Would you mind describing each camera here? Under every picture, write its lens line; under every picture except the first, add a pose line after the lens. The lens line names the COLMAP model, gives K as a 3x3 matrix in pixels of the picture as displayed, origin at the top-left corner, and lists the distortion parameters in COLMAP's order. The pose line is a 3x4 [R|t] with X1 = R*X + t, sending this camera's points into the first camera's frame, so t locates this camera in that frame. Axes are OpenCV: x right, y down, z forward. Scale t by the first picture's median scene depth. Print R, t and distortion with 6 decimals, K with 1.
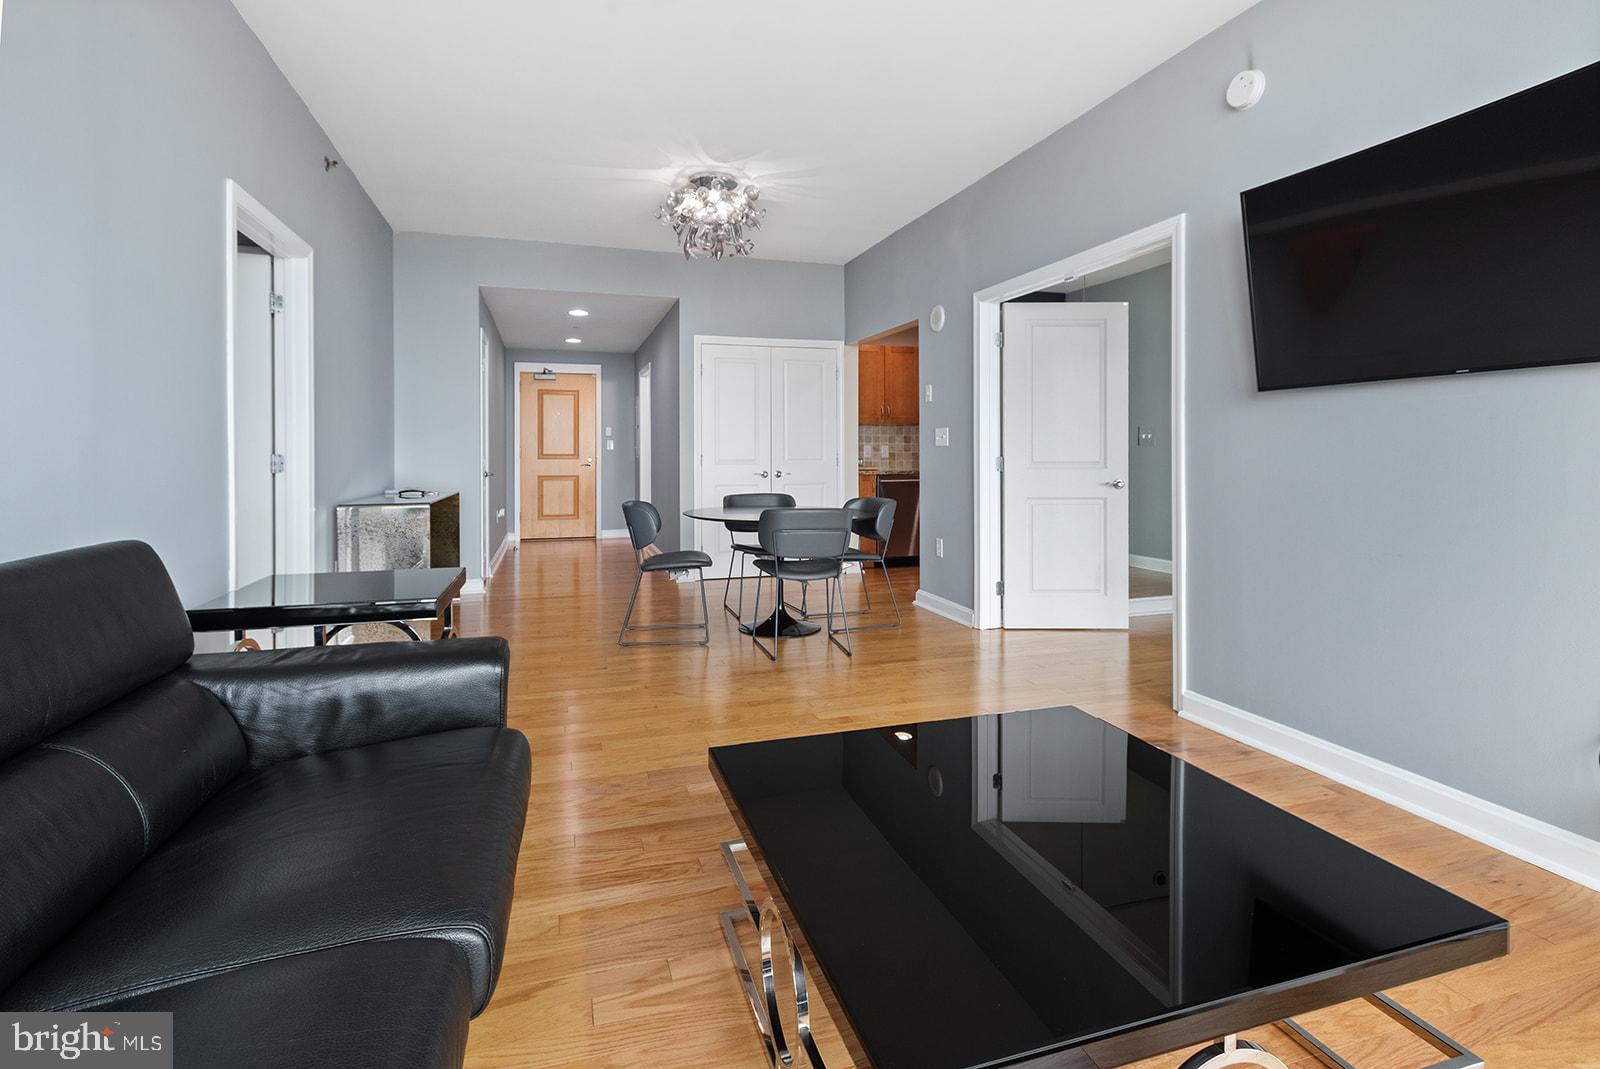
lens RADIAL K [[762.9, 0, 796.9], [0, 762.9, 454.9], [0, 0, 1]] dist [0.001675, 0.000123]
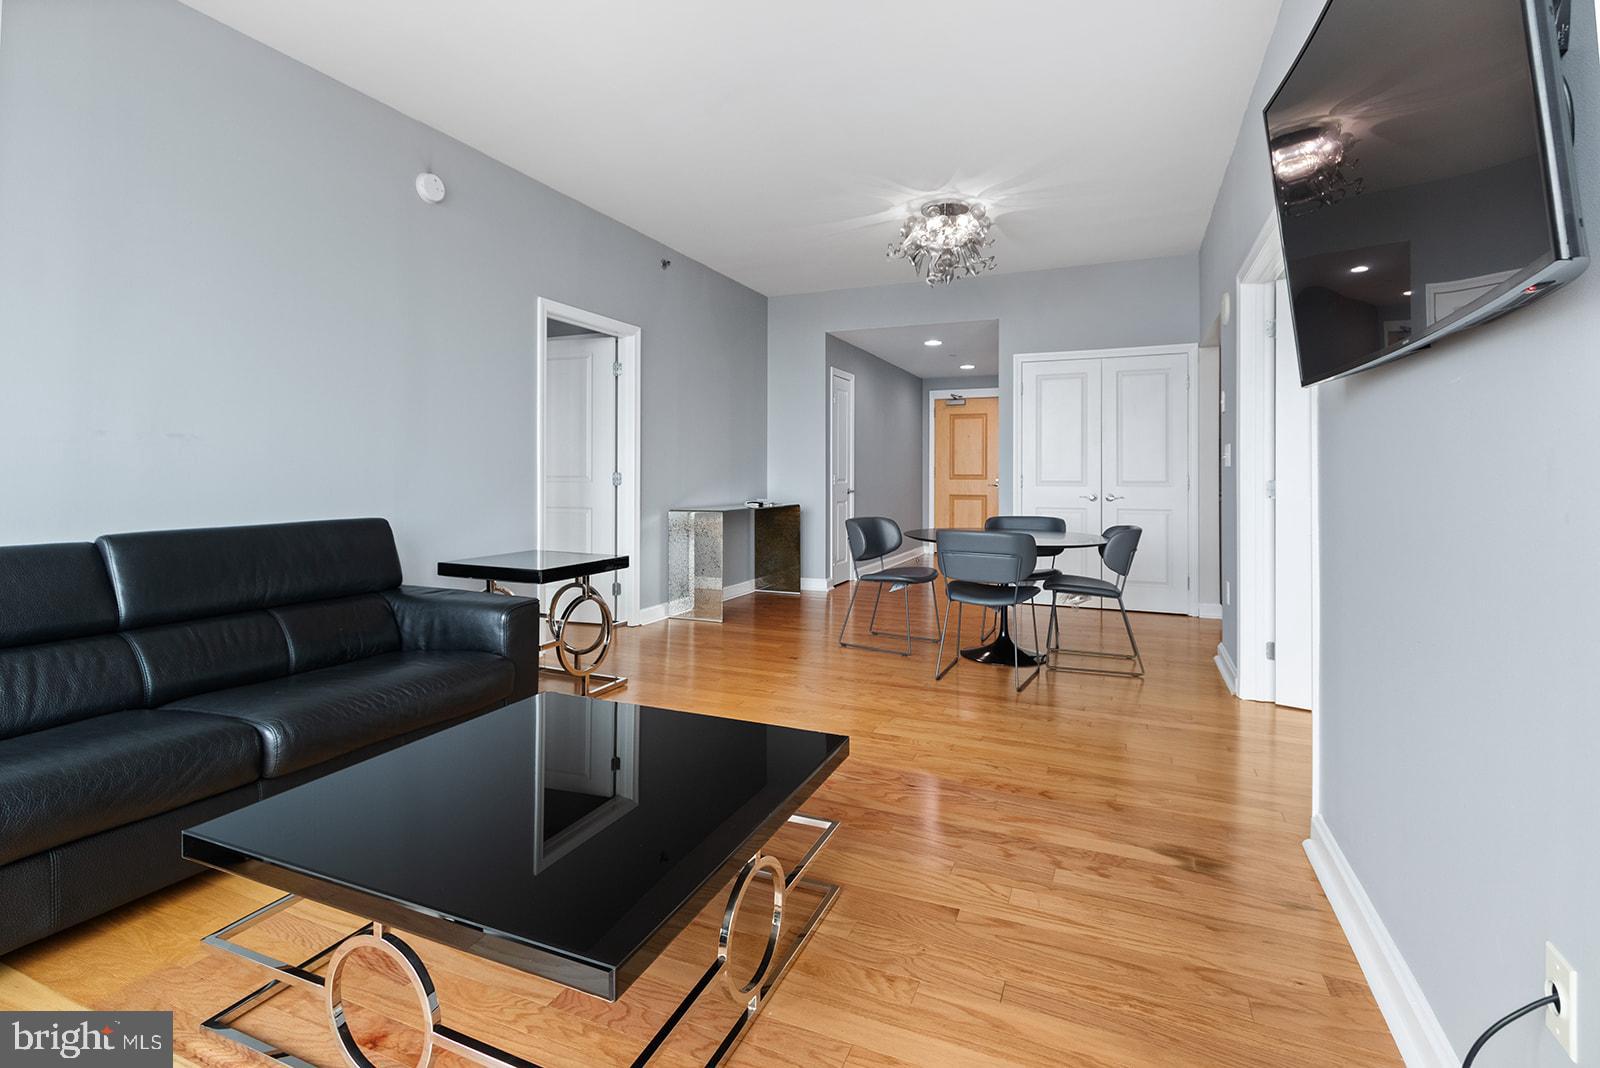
lens RADIAL K [[759.4, 0, 799.7], [0, 759.4, 469.9], [0, 0, 1]] dist [-0.000442, -0.000094]
pose [[0.755523, 0.001595, -0.655120, 0.207776], [-0.006634, 0.999964, -0.005216, -0.000422], [0.655089, 0.008287, 0.755507, 0.052497]]
